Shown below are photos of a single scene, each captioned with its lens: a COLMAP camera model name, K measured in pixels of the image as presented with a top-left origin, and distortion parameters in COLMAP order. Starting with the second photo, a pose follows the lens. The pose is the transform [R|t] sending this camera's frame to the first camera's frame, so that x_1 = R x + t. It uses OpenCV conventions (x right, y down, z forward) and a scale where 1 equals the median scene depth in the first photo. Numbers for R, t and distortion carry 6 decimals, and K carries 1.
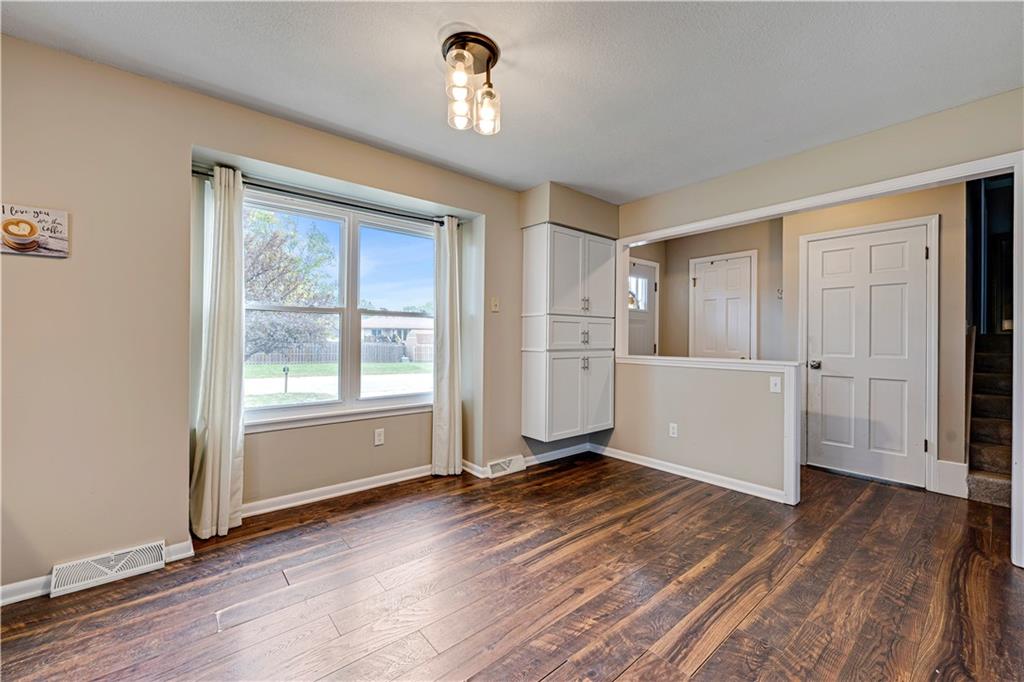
lens RADIAL K [[407.6, 0, 509.0], [0, 407.6, 342.5], [0, 0, 1]] dist [-0.001058, 0.000088]
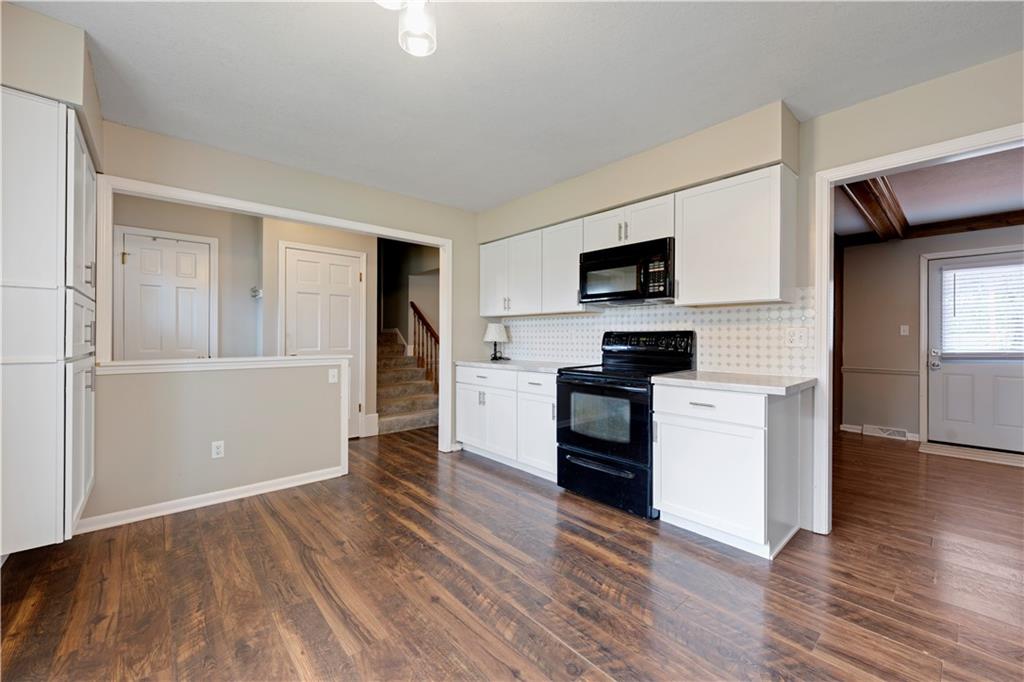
lens RADIAL K [[407.6, 0, 510.3], [0, 407.6, 336.4], [0, 0, 1]] dist [-0.001058, 0.000088]
pose [[-0.034551, -0.004266, 0.999394, -0.544359], [0.007426, 0.999962, 0.004525, -0.008772], [-0.999375, 0.007578, -0.034518, 0.587168]]
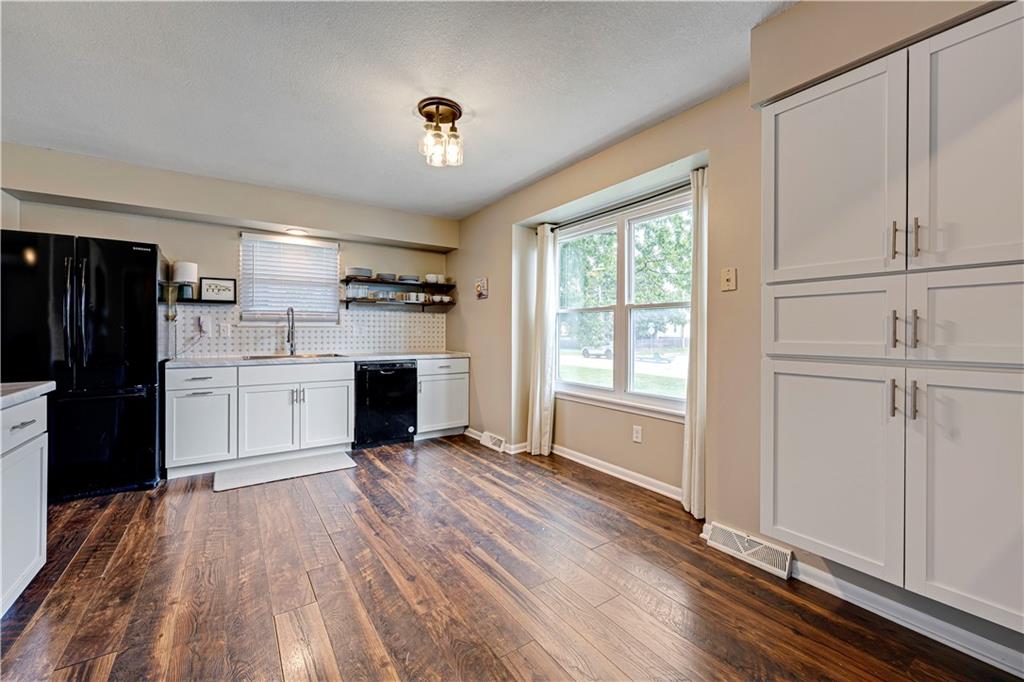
lens RADIAL K [[407.6, 0, 506.3], [0, 407.6, 334.1], [0, 0, 1]] dist [-0.001058, 0.000088]
pose [[-0.096443, -0.001524, -0.995337, 0.803173], [-0.014696, 0.999892, -0.000107, -0.003096], [0.995230, 0.014618, -0.096455, 0.913854]]
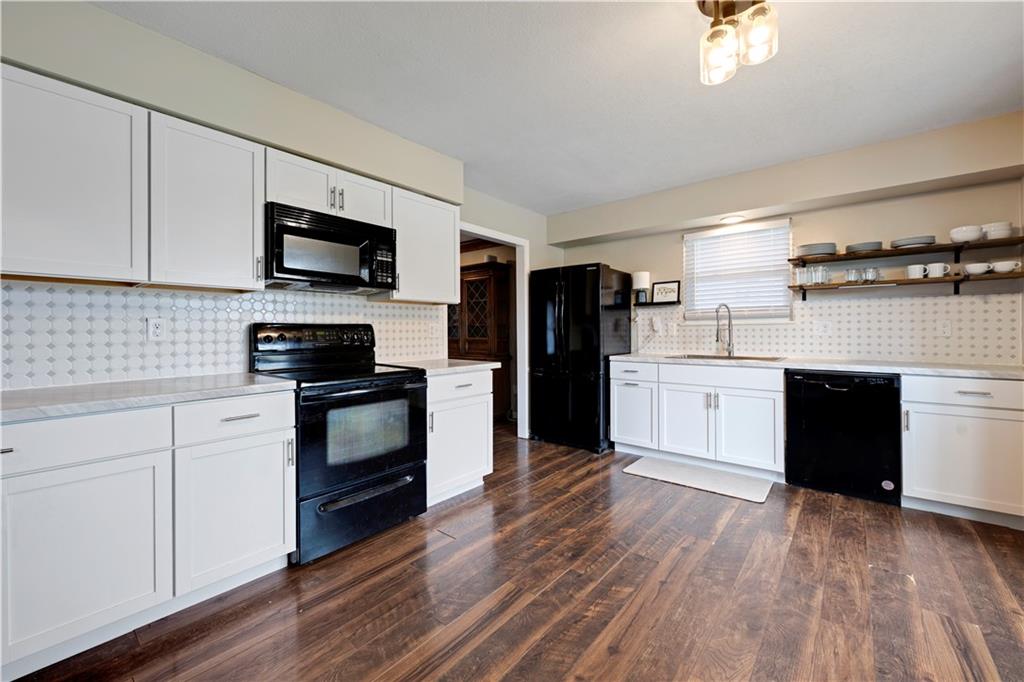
lens RADIAL K [[407.6, 0, 513.5], [0, 407.6, 332.9], [0, 0, 1]] dist [-0.001058, 0.000088]
pose [[-0.982655, -0.000655, -0.185443, 0.350817], [-0.003437, 0.999886, 0.014680, -0.009462], [0.185412, 0.015063, -0.982545, 1.191371]]
